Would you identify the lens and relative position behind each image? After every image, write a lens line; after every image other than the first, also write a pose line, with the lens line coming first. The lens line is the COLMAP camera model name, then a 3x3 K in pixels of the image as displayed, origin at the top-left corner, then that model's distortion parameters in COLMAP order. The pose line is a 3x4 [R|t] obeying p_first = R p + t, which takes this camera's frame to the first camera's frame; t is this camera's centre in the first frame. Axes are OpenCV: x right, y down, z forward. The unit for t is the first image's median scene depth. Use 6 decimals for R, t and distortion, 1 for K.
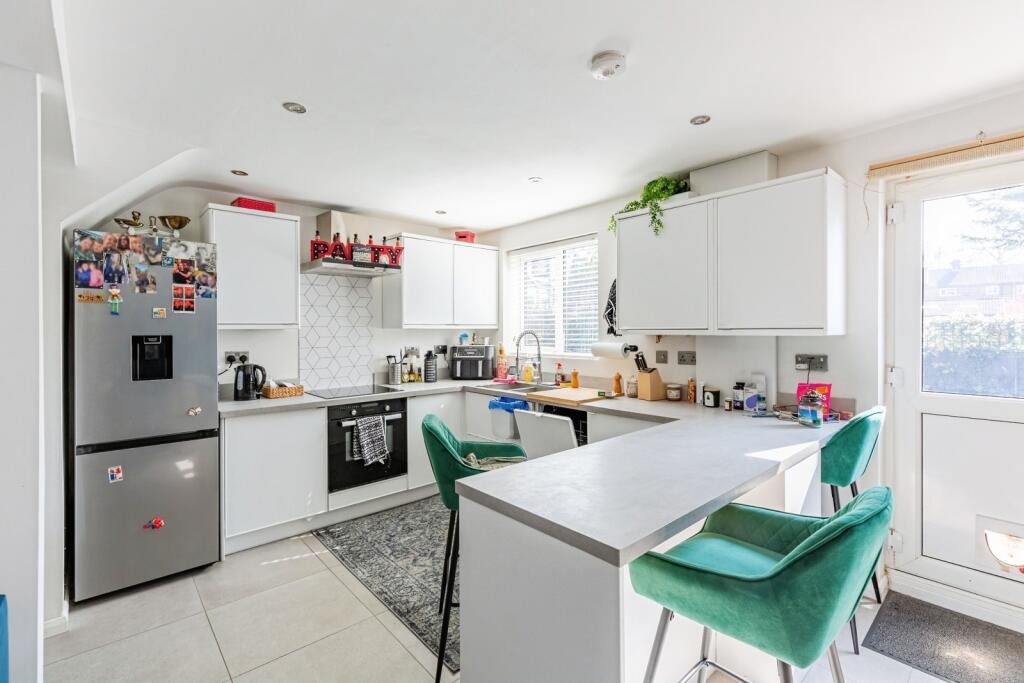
lens RADIAL K [[466.0, 0, 517.5], [0, 466.0, 342.3], [0, 0, 1]] dist [0.003998, -0.000022]
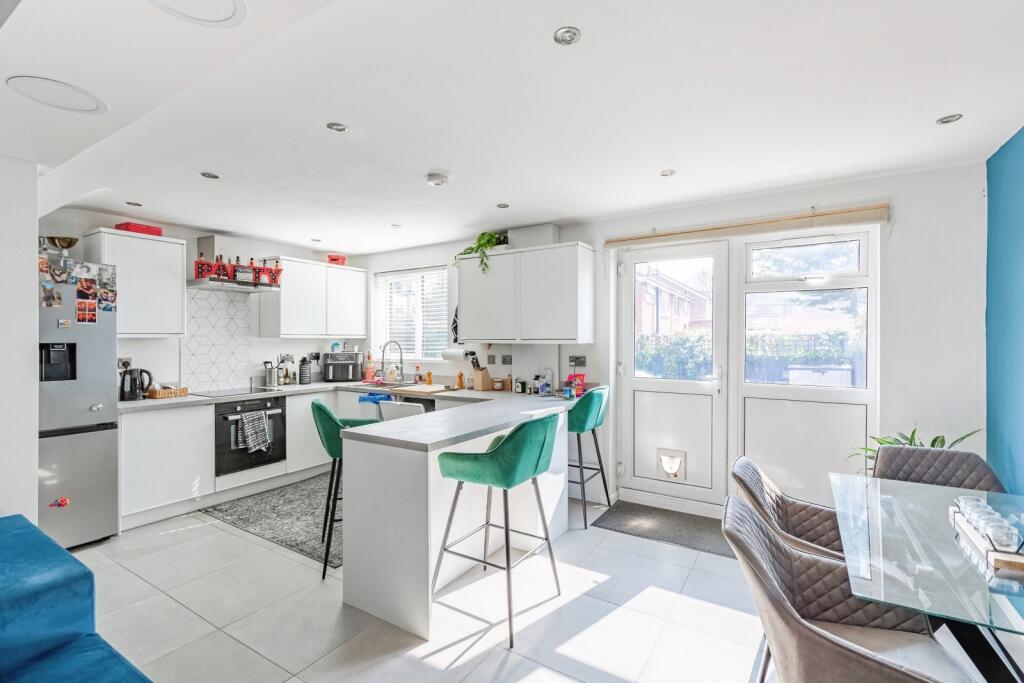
lens RADIAL K [[466.0, 0, 517.5], [0, 466.0, 342.3], [0, 0, 1]] dist [0.003998, -0.000022]
pose [[0.962721, 0.002310, 0.270486, 0.011257], [0.003374, 0.999783, -0.020547, 0.009324], [-0.270475, 0.020694, 0.962505, -0.356759]]
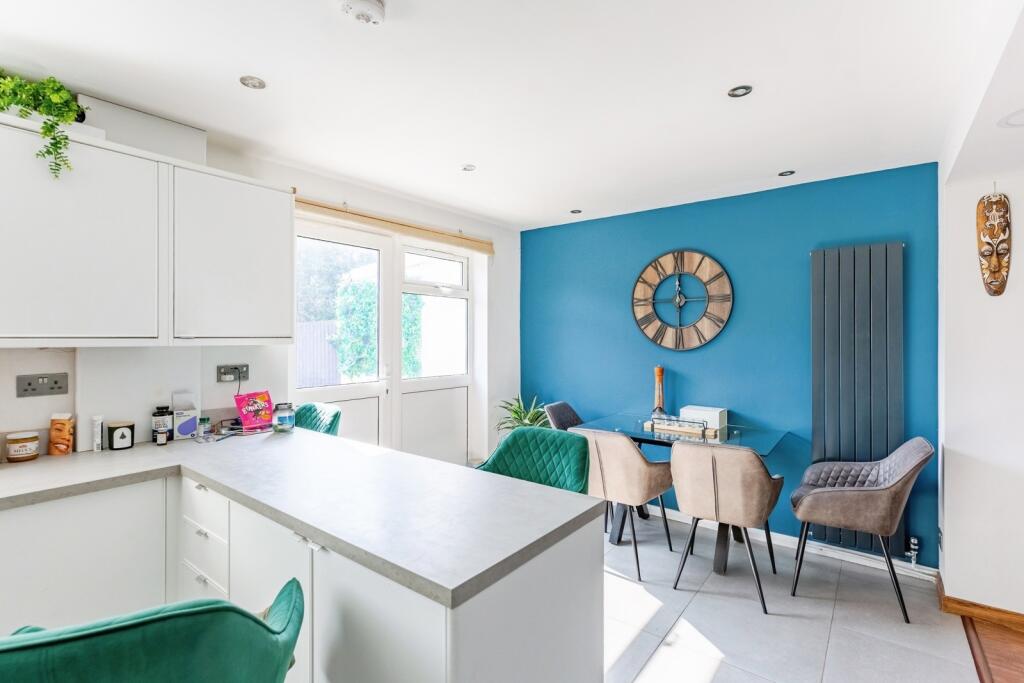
lens RADIAL K [[466.0, 0, 517.5], [0, 466.0, 342.3], [0, 0, 1]] dist [0.003998, -0.000022]
pose [[-0.172885, -0.006028, 0.984924, -0.331931], [0.026275, 0.999597, 0.010730, -0.011513], [-0.984591, 0.027733, -0.172657, 0.467662]]
